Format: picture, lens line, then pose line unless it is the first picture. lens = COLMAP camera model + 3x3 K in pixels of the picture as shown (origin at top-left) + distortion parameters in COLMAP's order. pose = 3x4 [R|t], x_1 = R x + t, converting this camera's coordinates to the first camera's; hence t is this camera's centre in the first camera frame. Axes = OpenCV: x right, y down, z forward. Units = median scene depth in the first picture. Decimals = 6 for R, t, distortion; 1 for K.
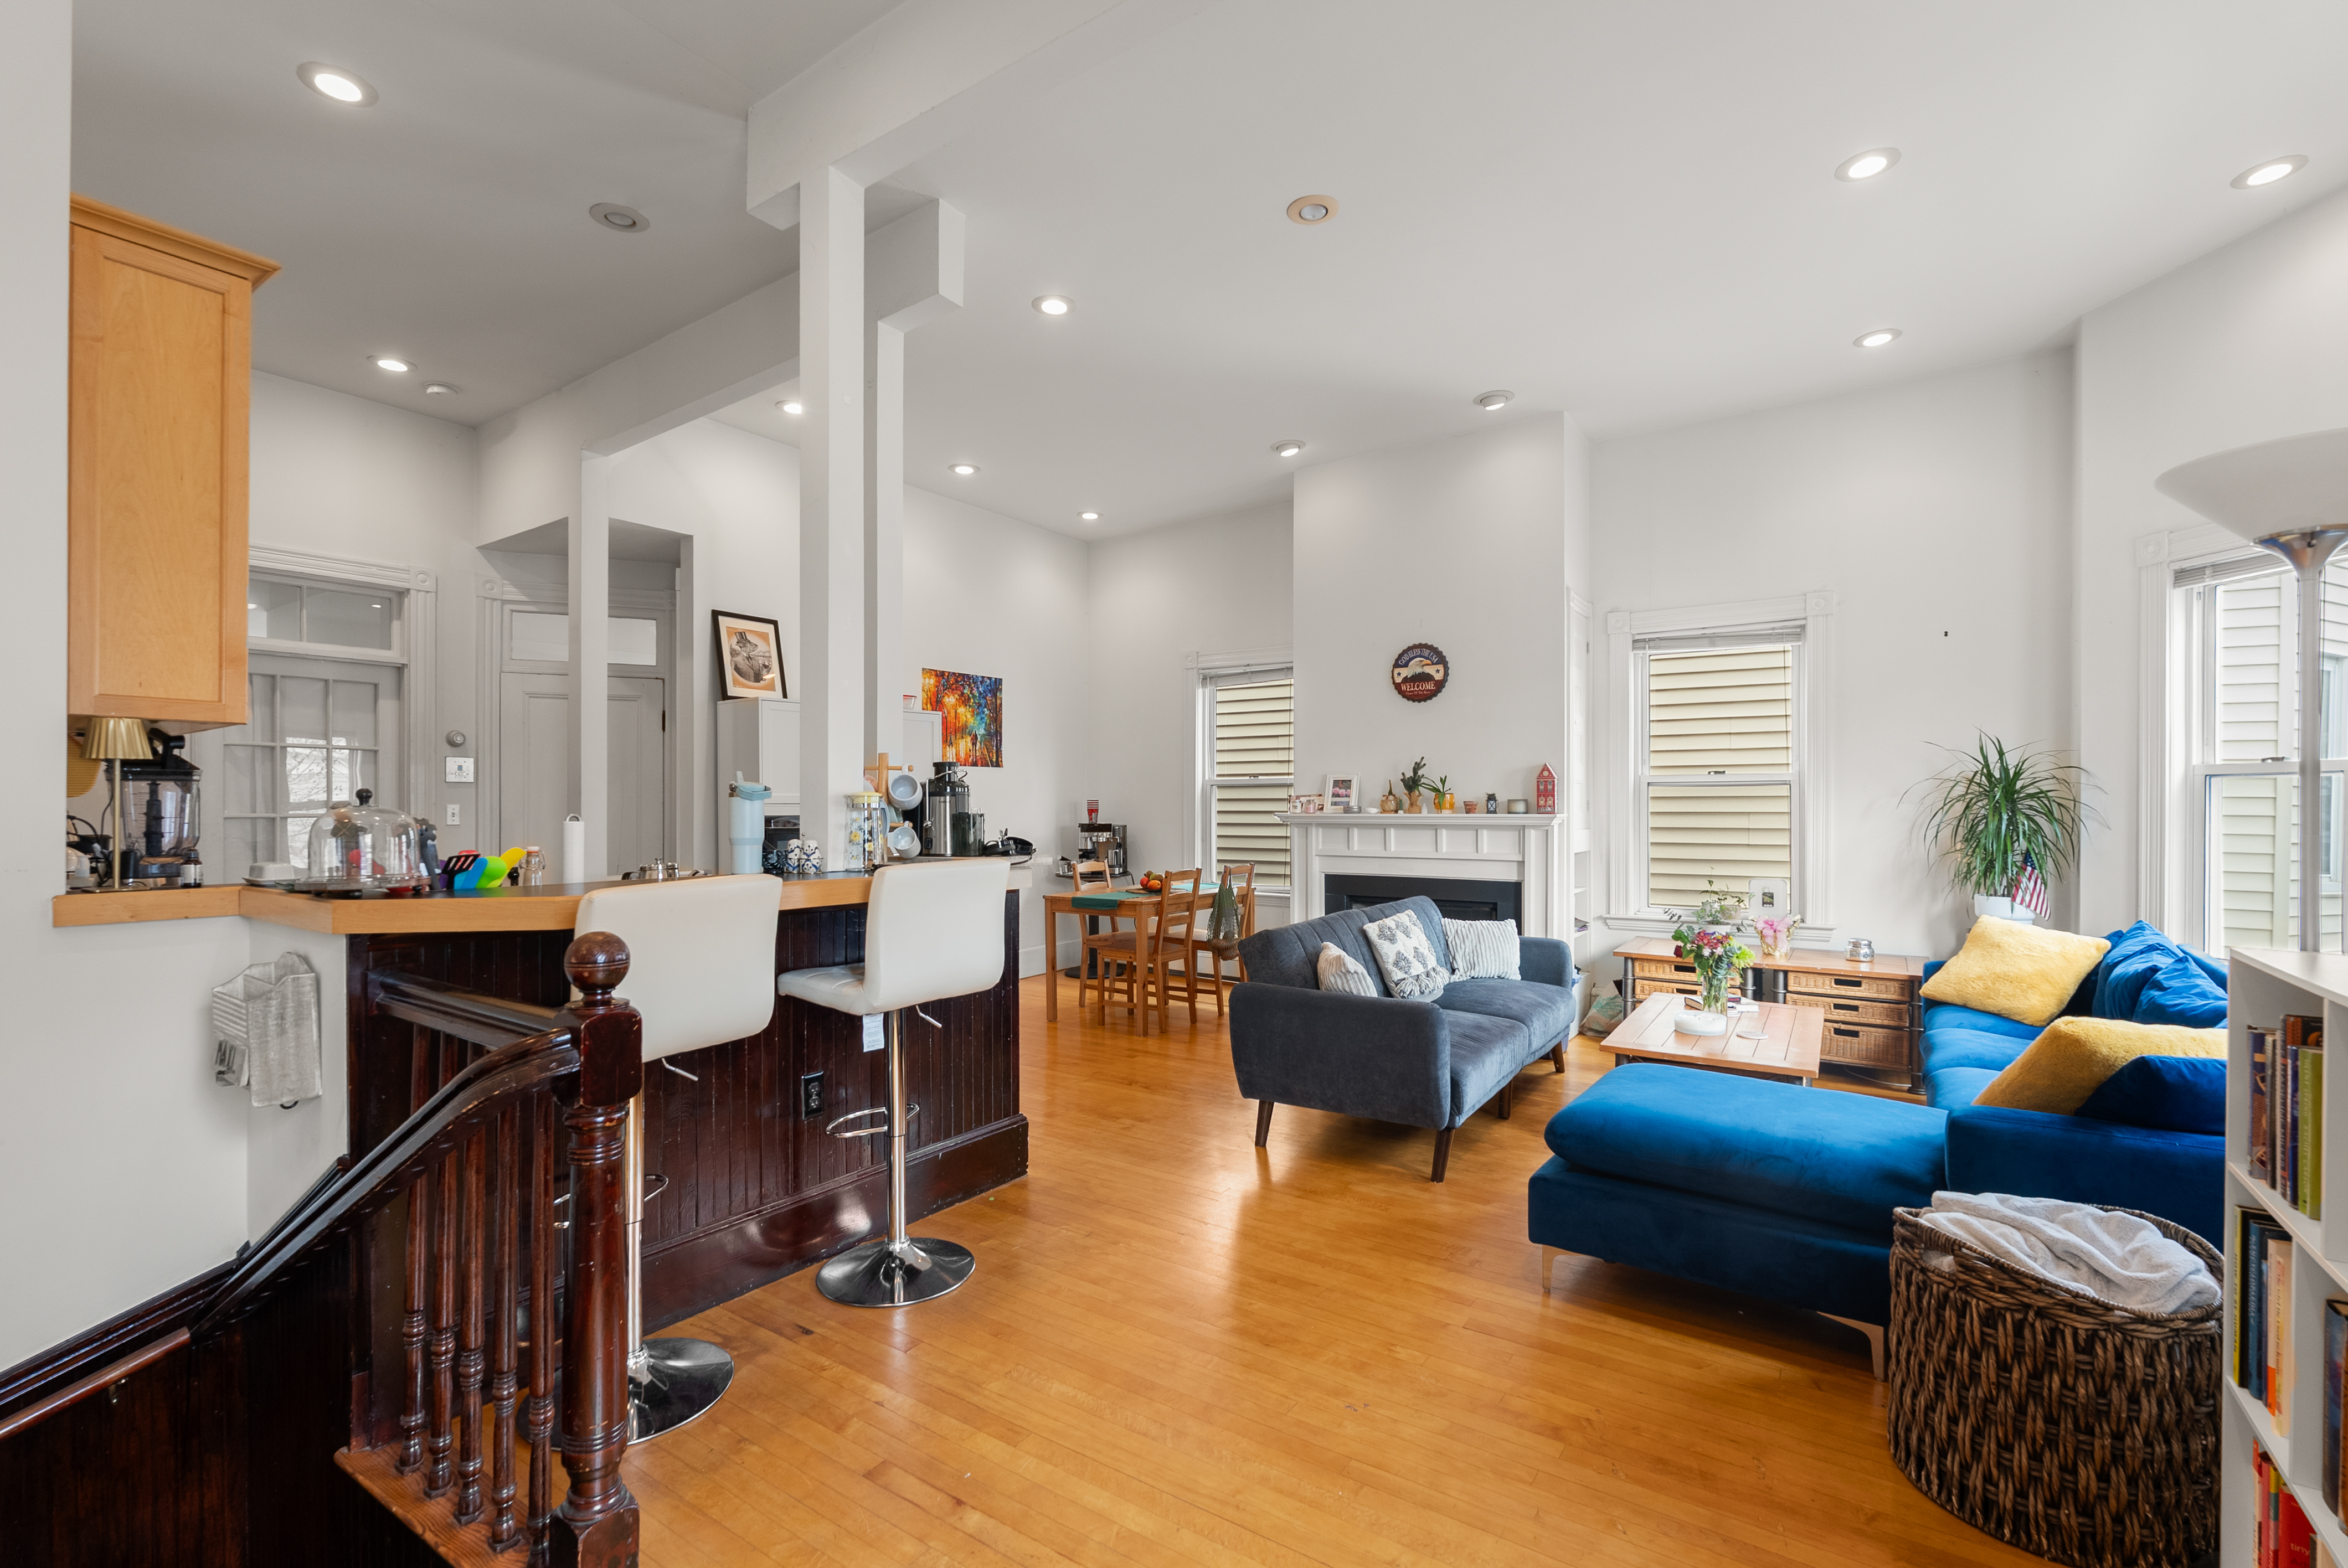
lens RADIAL K [[1053.1, 0, 1171.8], [0, 1053.1, 800.2], [0, 0, 1]] dist [-0.002307, 0.000164]
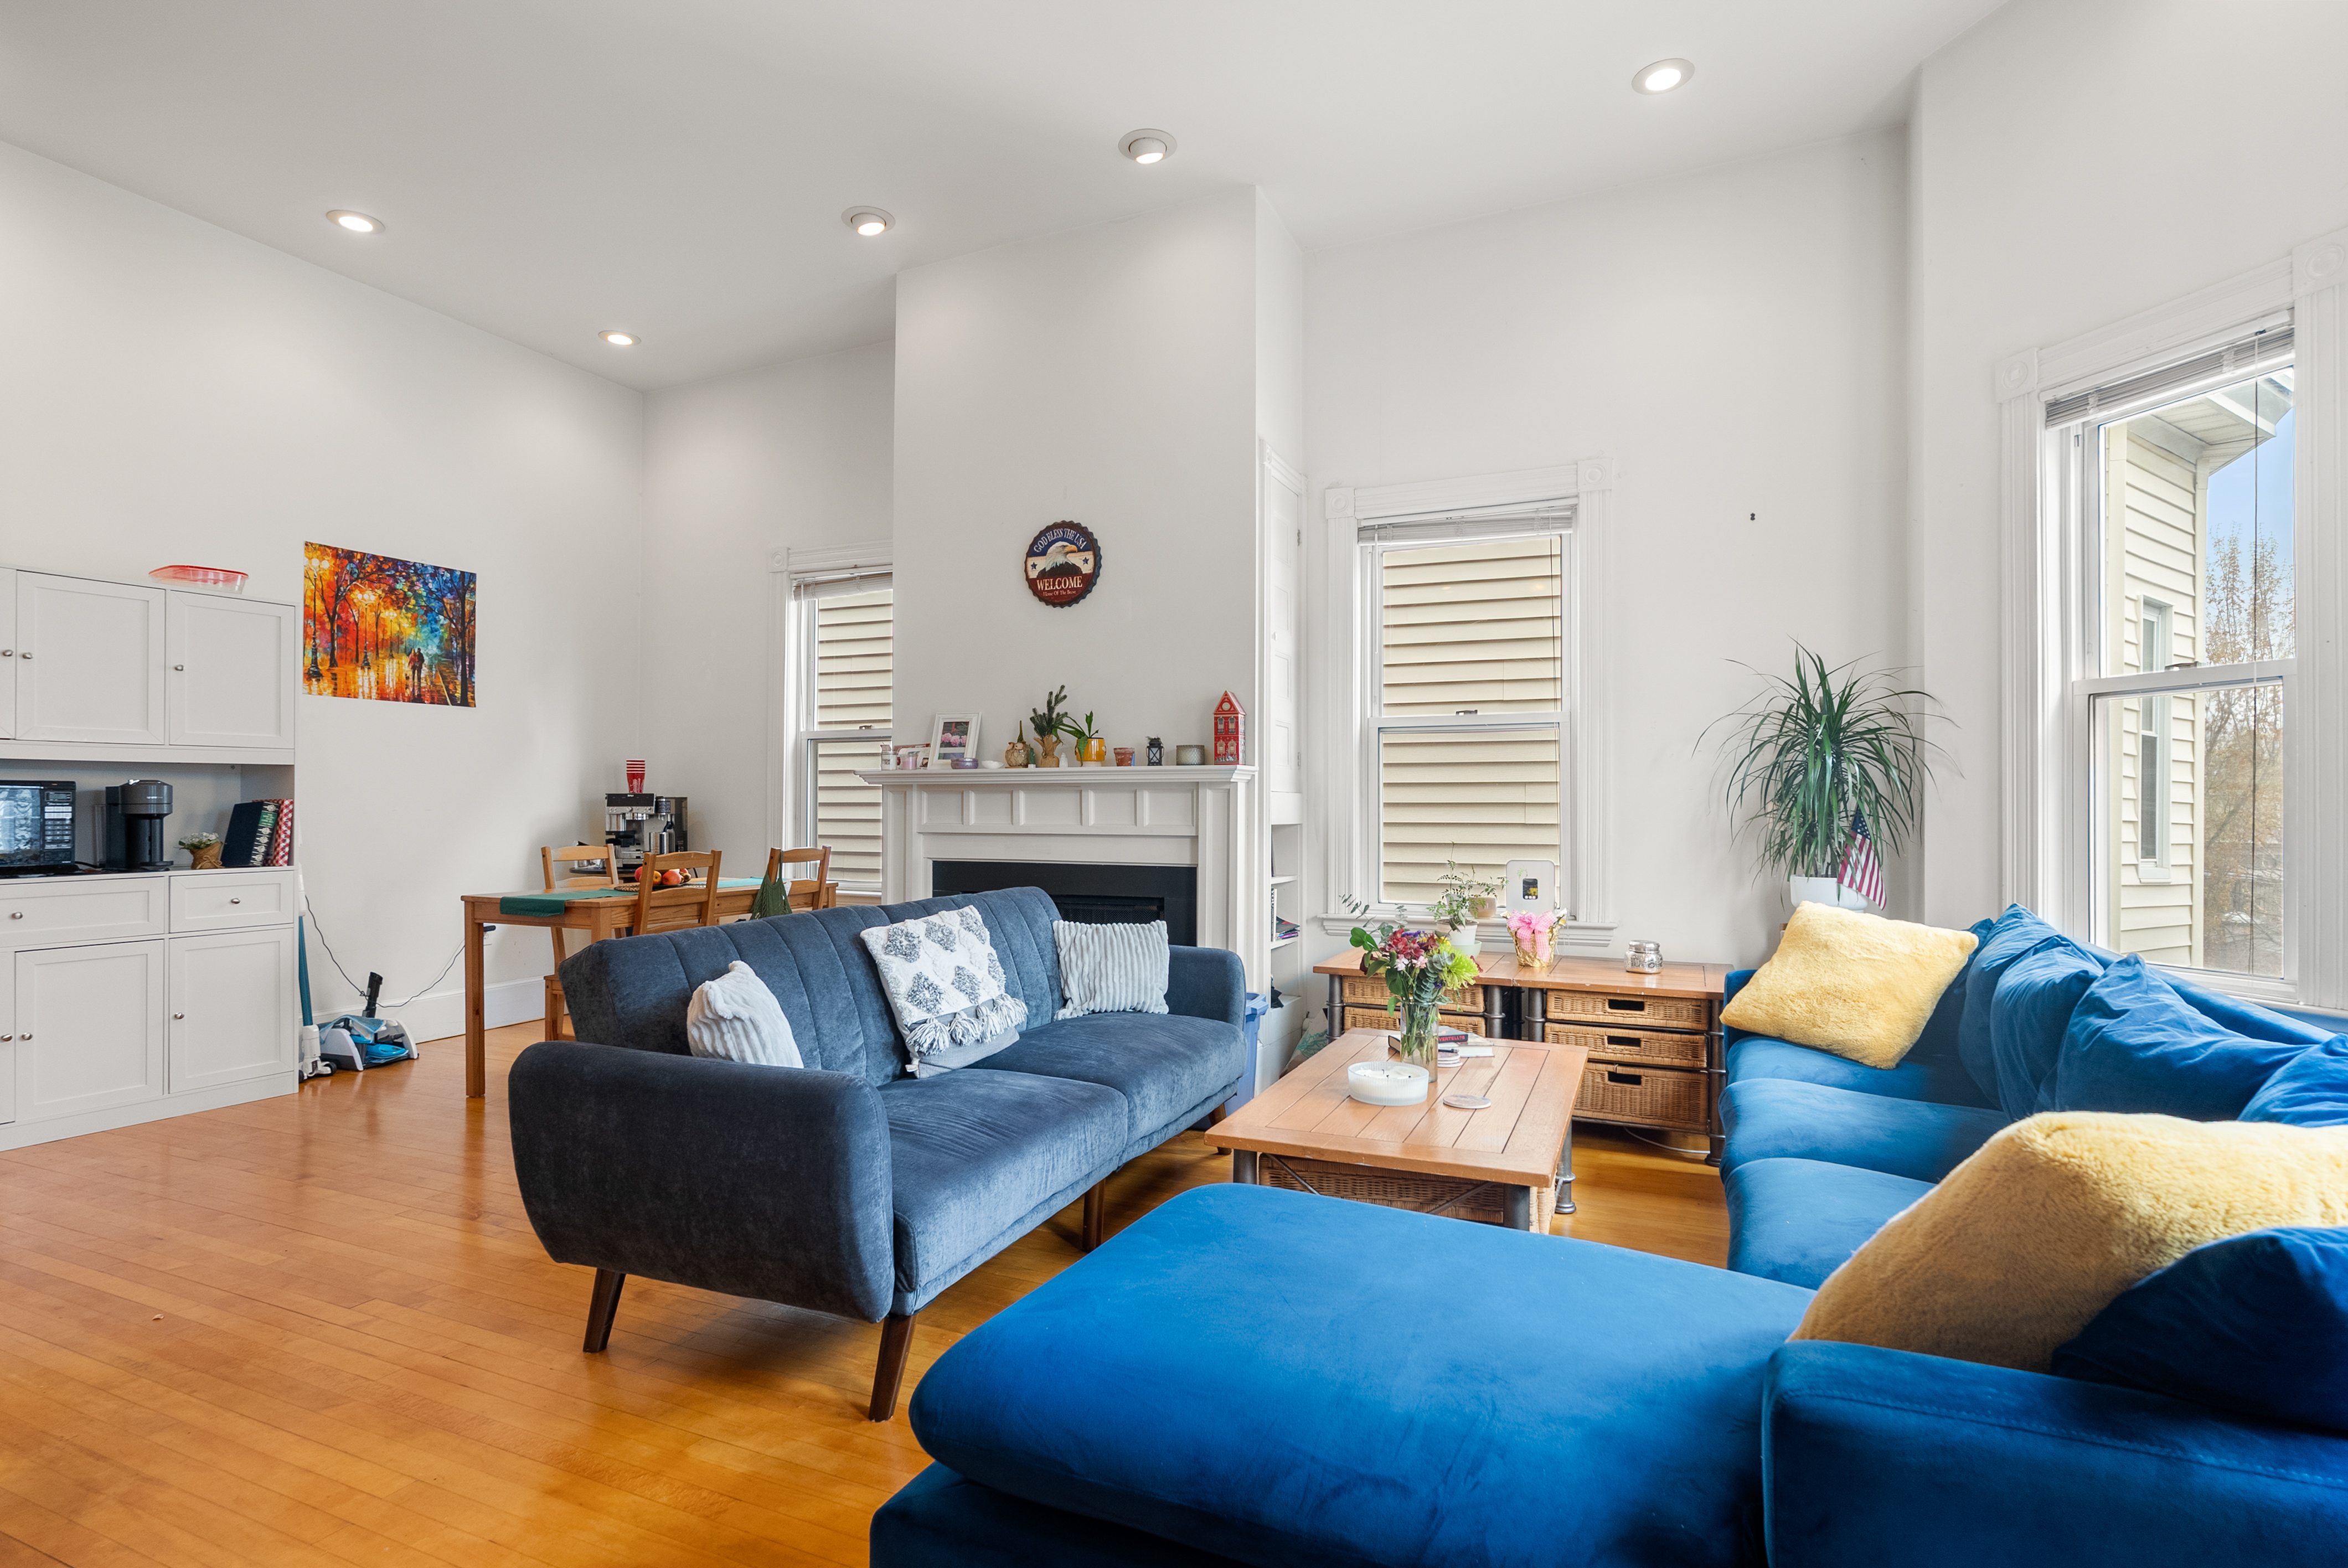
lens RADIAL K [[1190.6, 0, 1171.0], [0, 1190.6, 786.8], [0, 0, 1]] dist [-0.004014, 0.001457]
pose [[0.983630, 0.005101, 0.180129, 0.176862], [-0.002773, 0.999909, -0.013174, 0.035892], [-0.180180, 0.012458, 0.983555, 0.243308]]
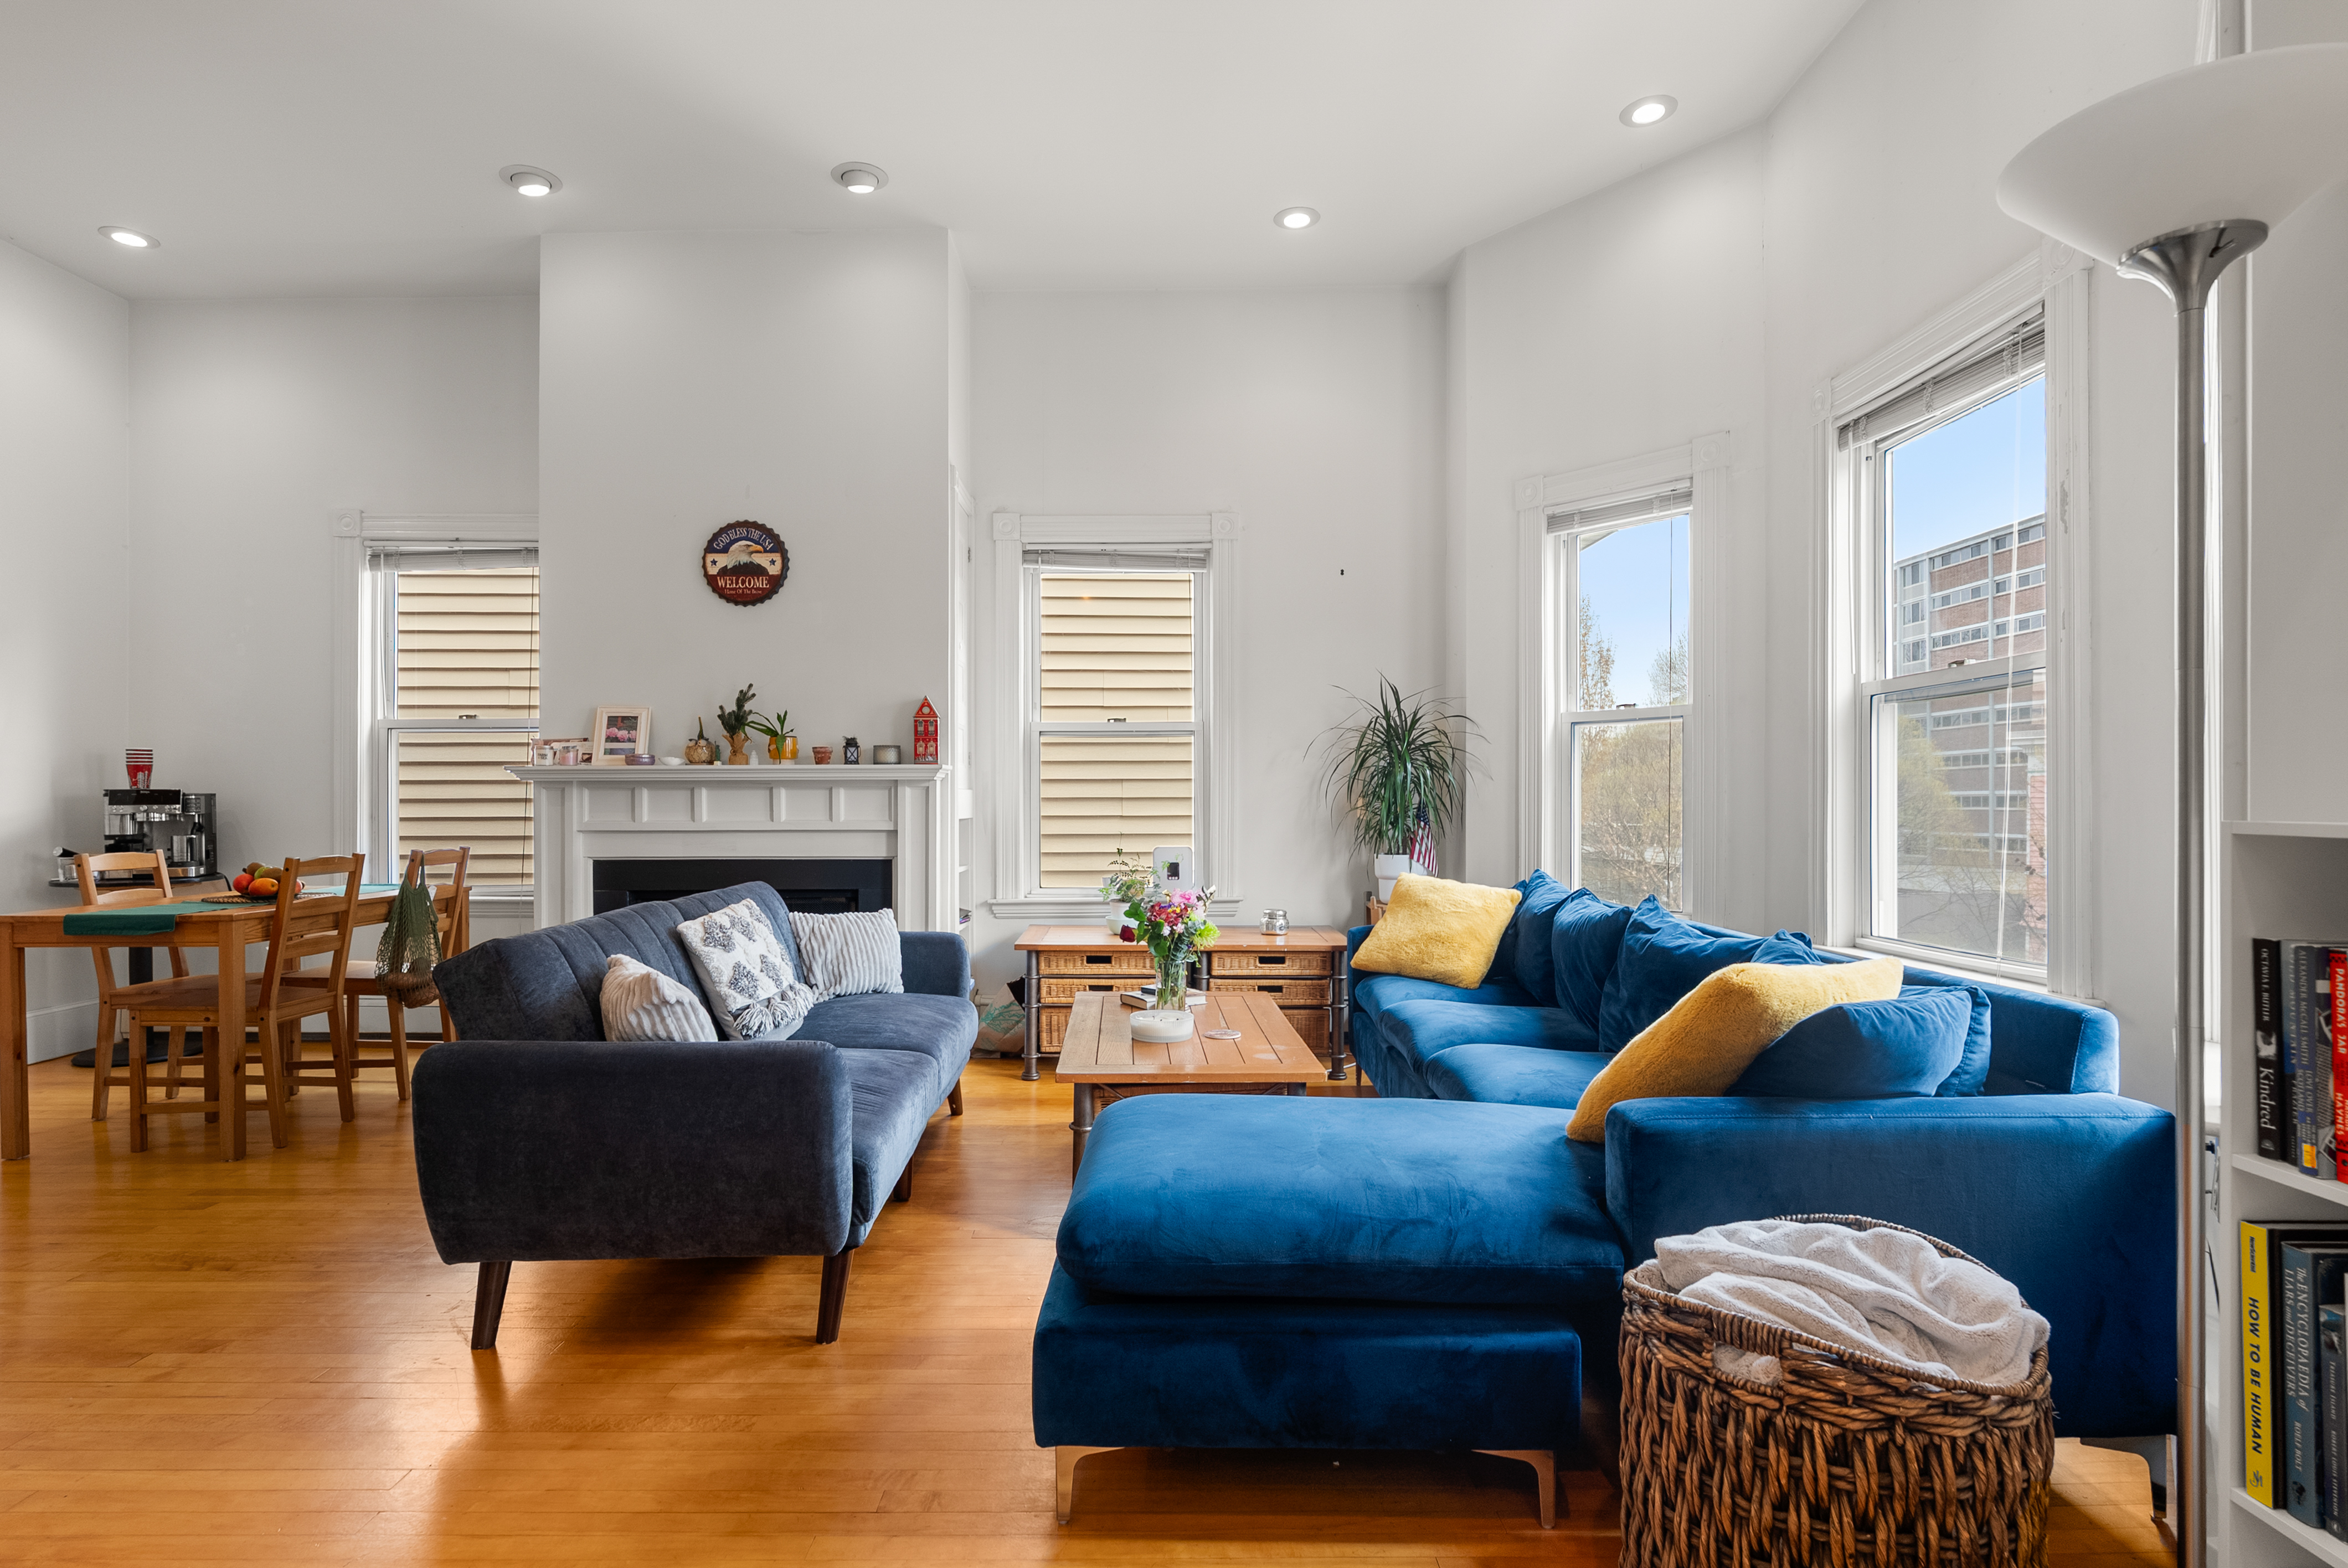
lens RADIAL K [[1190.4, 0, 1180.2], [0, 1190.4, 802.9], [0, 0, 1]] dist [-0.004014, 0.001457]
pose [[0.815591, -0.002293, 0.578624, 0.016881], [-0.000975, 0.999985, 0.005338, 0.034002], [-0.578628, -0.004918, 0.815577, 0.209651]]
